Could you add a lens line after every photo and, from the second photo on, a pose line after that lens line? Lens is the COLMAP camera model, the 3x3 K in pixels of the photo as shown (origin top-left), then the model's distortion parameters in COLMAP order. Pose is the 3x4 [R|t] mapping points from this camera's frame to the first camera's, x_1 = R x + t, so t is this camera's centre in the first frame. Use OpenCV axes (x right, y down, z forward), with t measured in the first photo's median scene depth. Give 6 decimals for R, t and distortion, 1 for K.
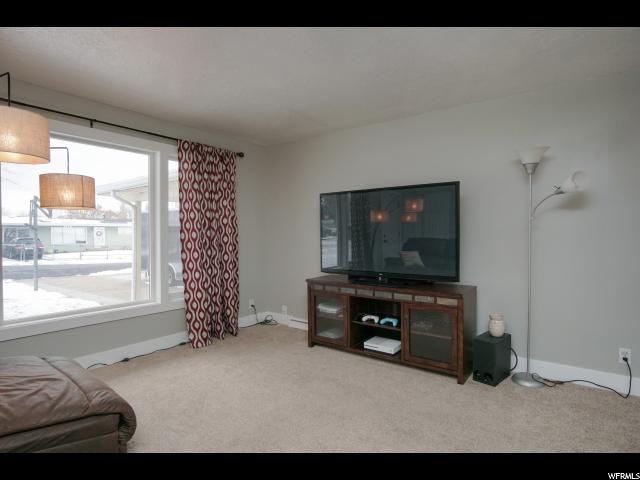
lens RADIAL K [[347.4, 0, 318.4], [0, 347.4, 238.6], [0, 0, 1]] dist [-0.028203, 0.006368]
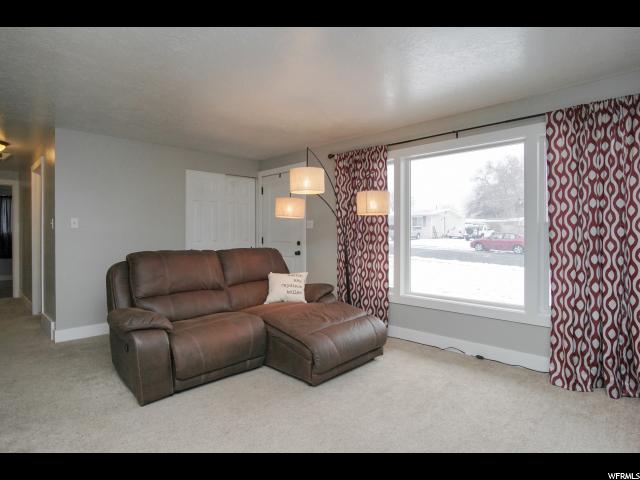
lens RADIAL K [[347.4, 0, 318.3], [0, 347.4, 237.5], [0, 0, 1]] dist [-0.028203, 0.006368]
pose [[-0.125257, 0.010618, -0.992067, 0.454817], [-0.013284, 0.999835, 0.012379, -0.003906], [0.992035, 0.014729, -0.125096, 0.597455]]
